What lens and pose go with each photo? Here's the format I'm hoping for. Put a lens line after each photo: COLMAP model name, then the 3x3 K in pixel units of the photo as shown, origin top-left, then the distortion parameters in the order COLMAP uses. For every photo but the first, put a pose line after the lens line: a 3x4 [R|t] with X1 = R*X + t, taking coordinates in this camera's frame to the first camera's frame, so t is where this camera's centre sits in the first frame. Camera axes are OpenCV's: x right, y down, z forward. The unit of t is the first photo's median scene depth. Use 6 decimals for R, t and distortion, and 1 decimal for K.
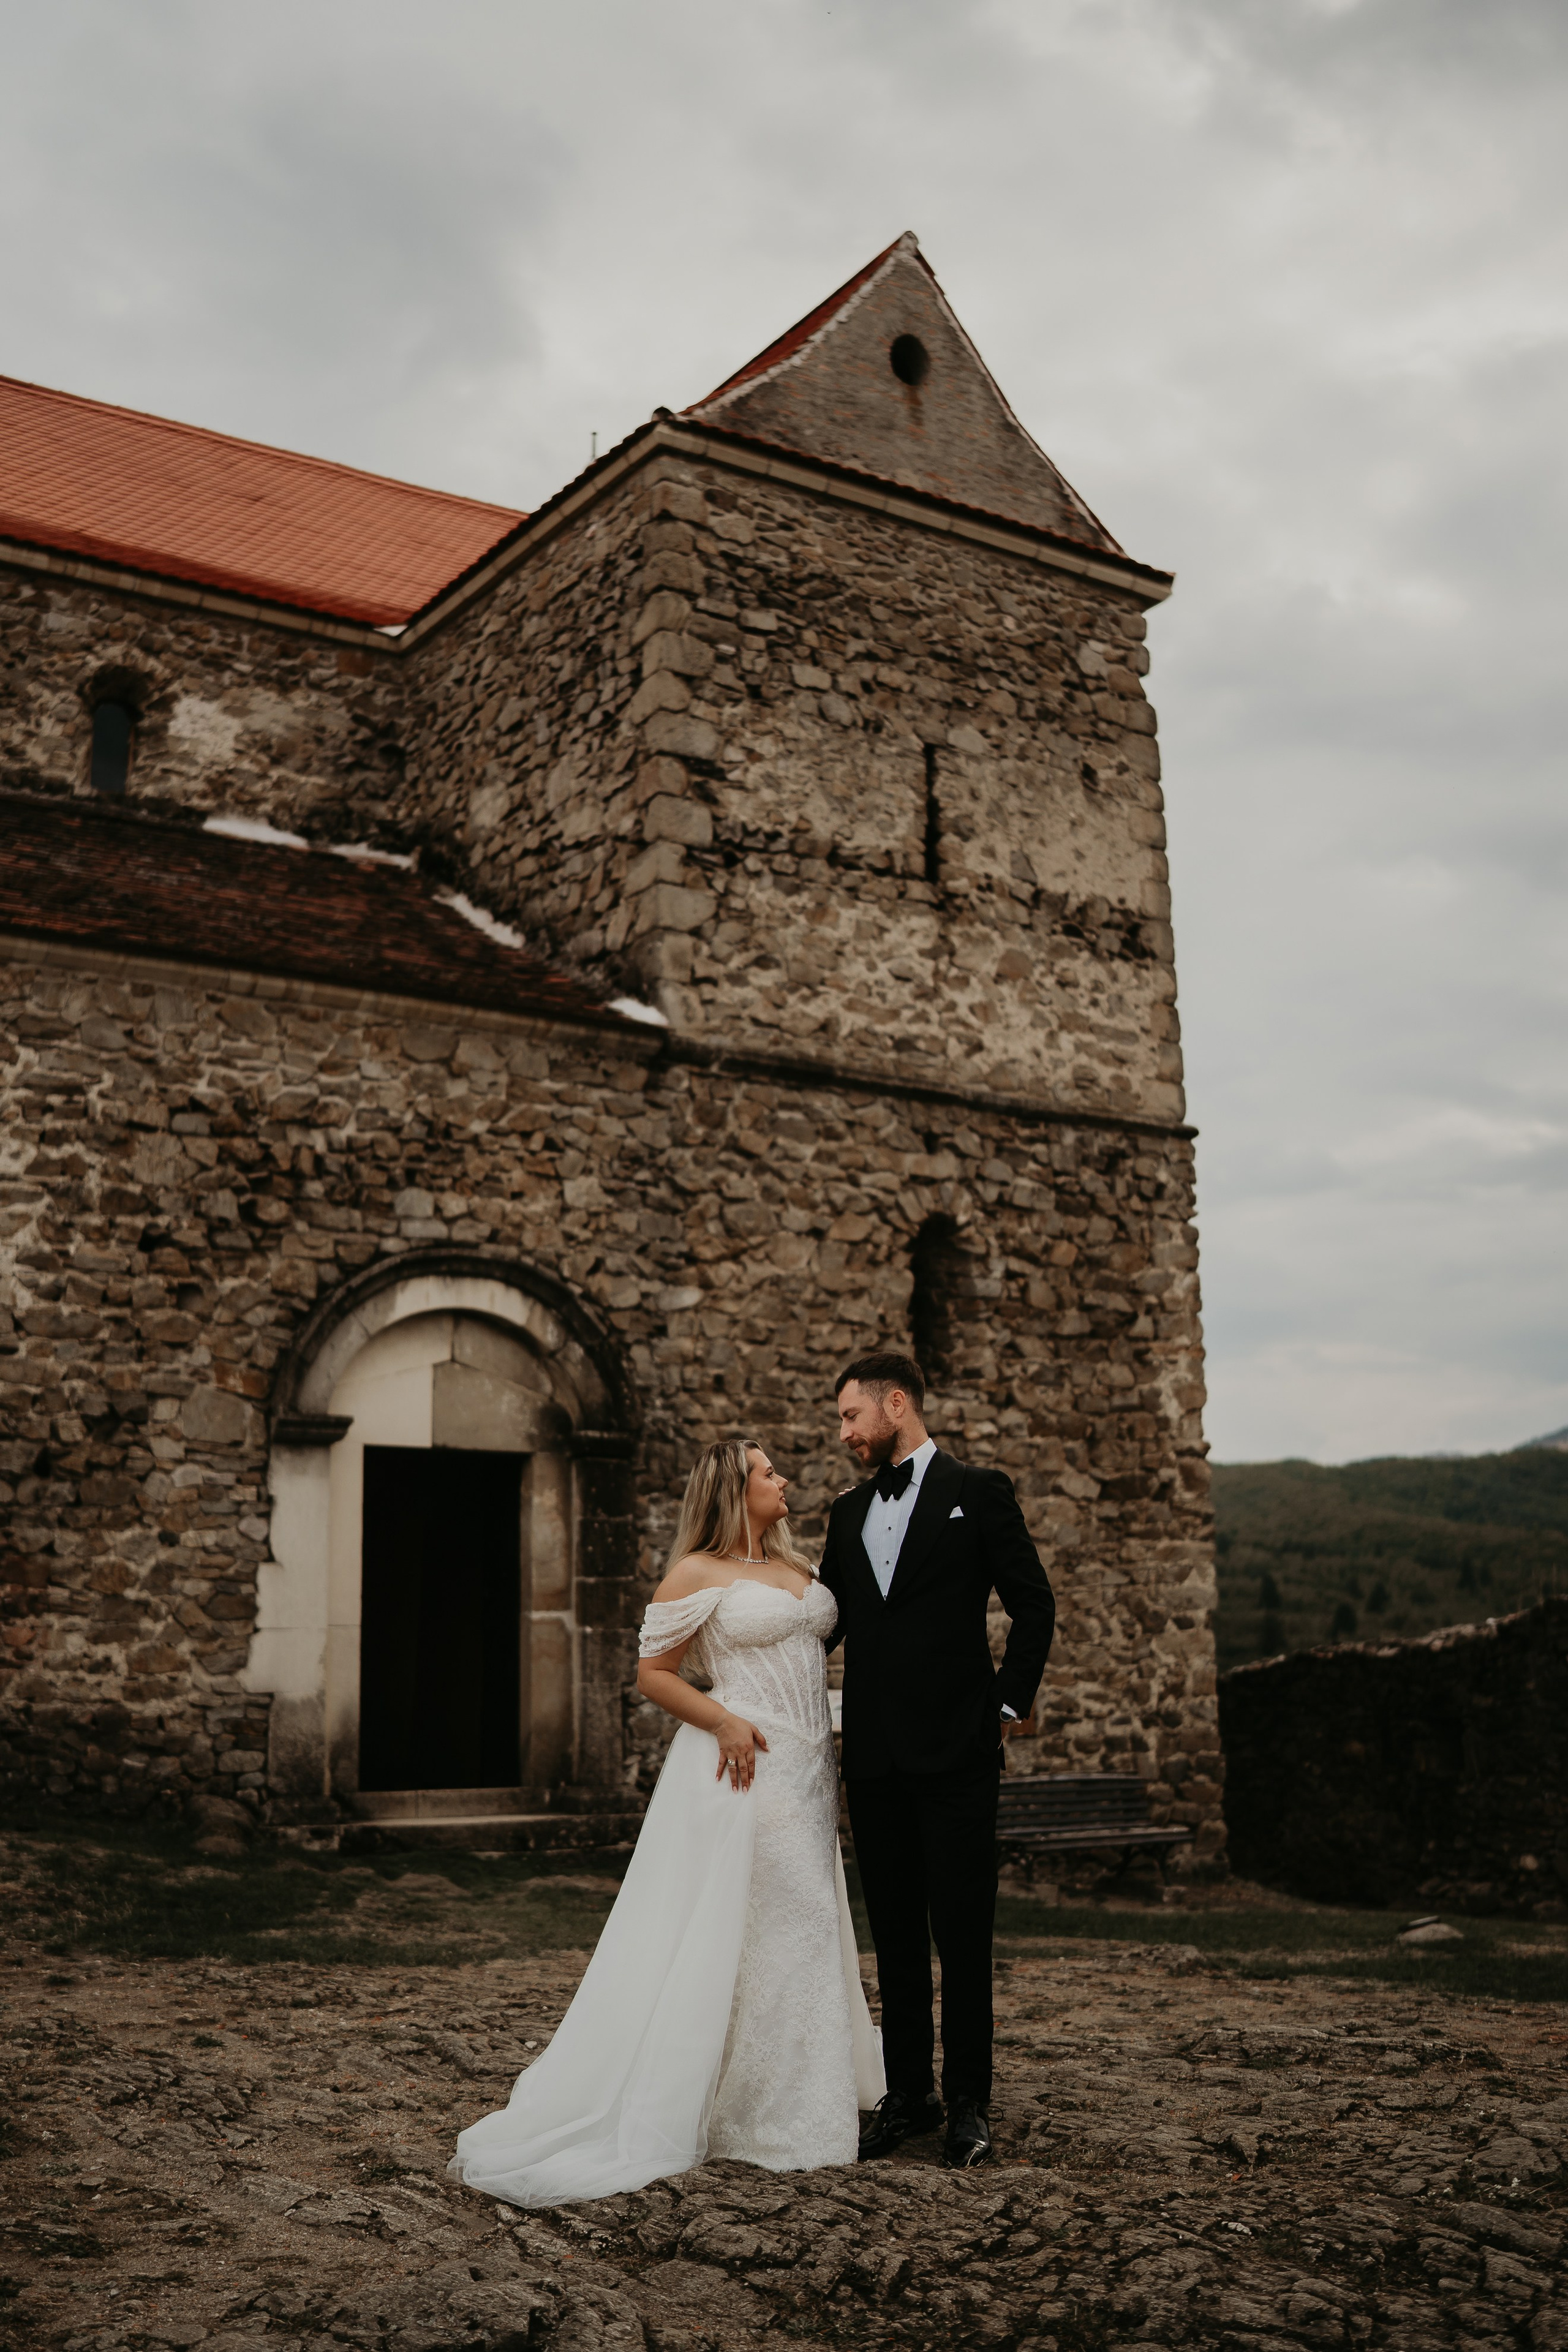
lens RADIAL K [[2421.0, 0, 775.8], [0, 2421.0, 1151.6], [0, 0, 1]] dist [-0.195397, 0.220013]
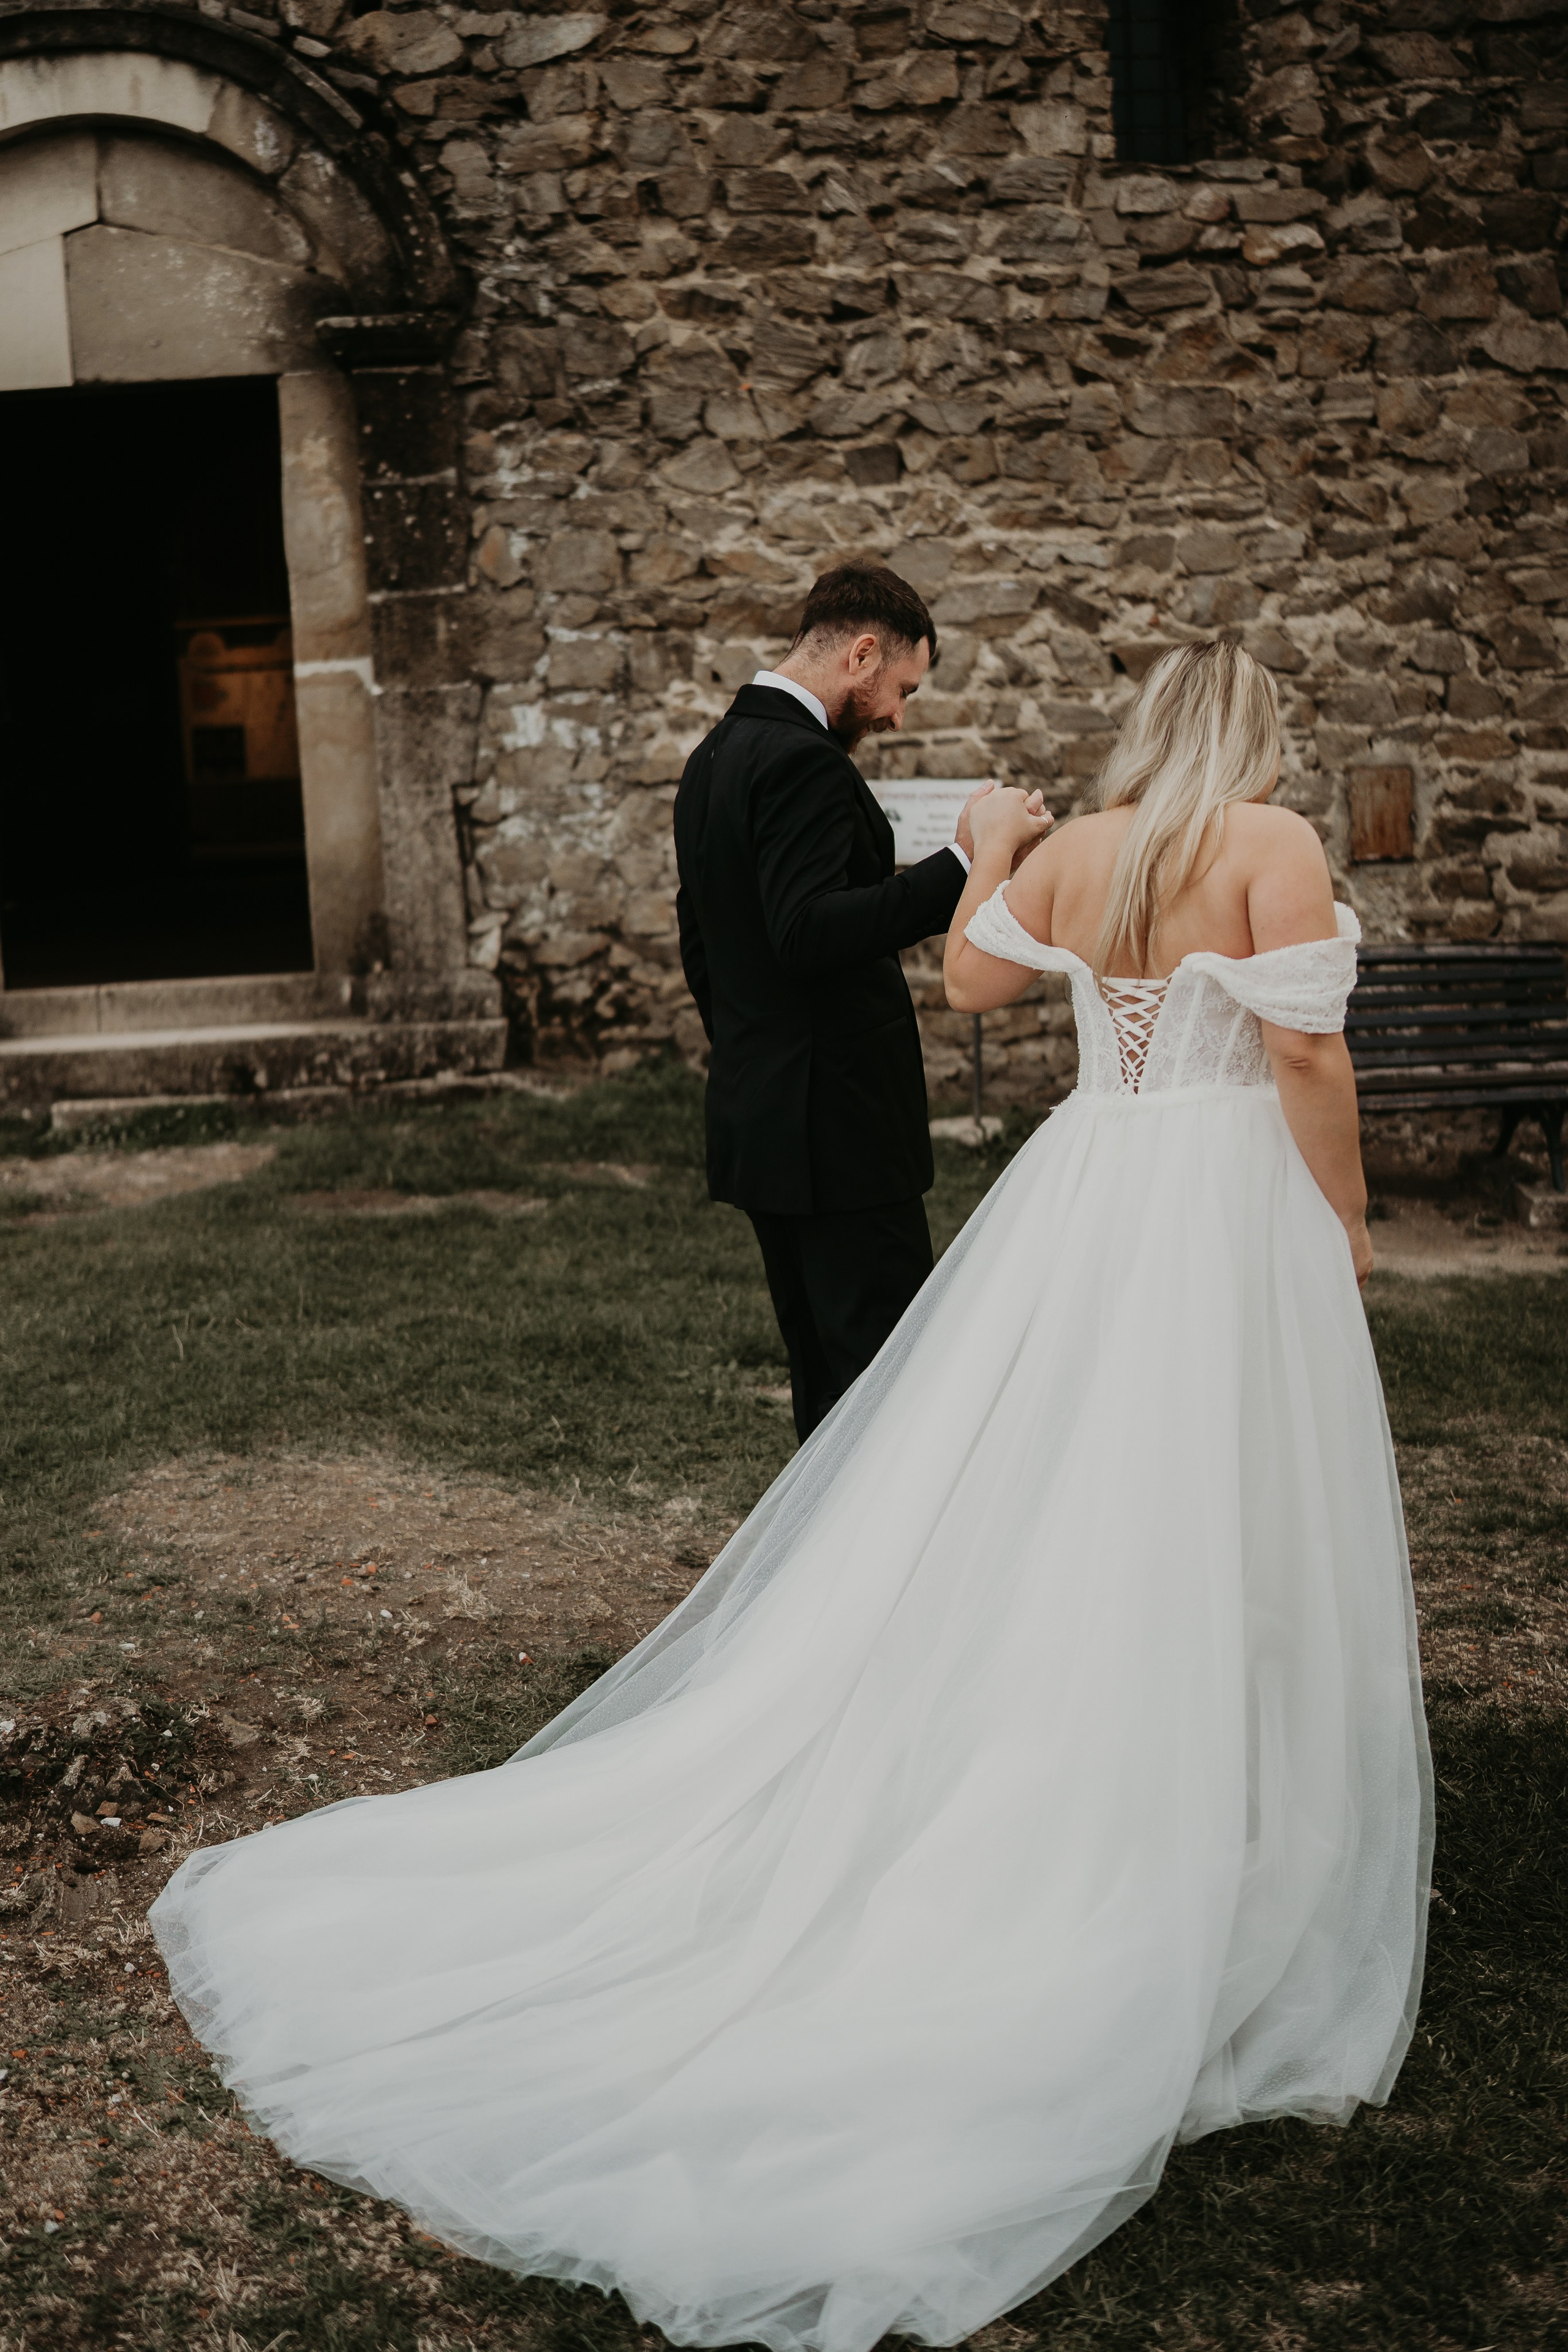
lens RADIAL K [[2421.0, 0, 775.8], [0, 2421.0, 1151.6], [0, 0, 1]] dist [-0.195397, 0.220013]
pose [[0.863717, 0.051117, -0.501379, 0.257671], [0.143735, 0.928540, 0.342277, 0.115116], [0.483046, -0.367697, 0.794648, 0.534059]]
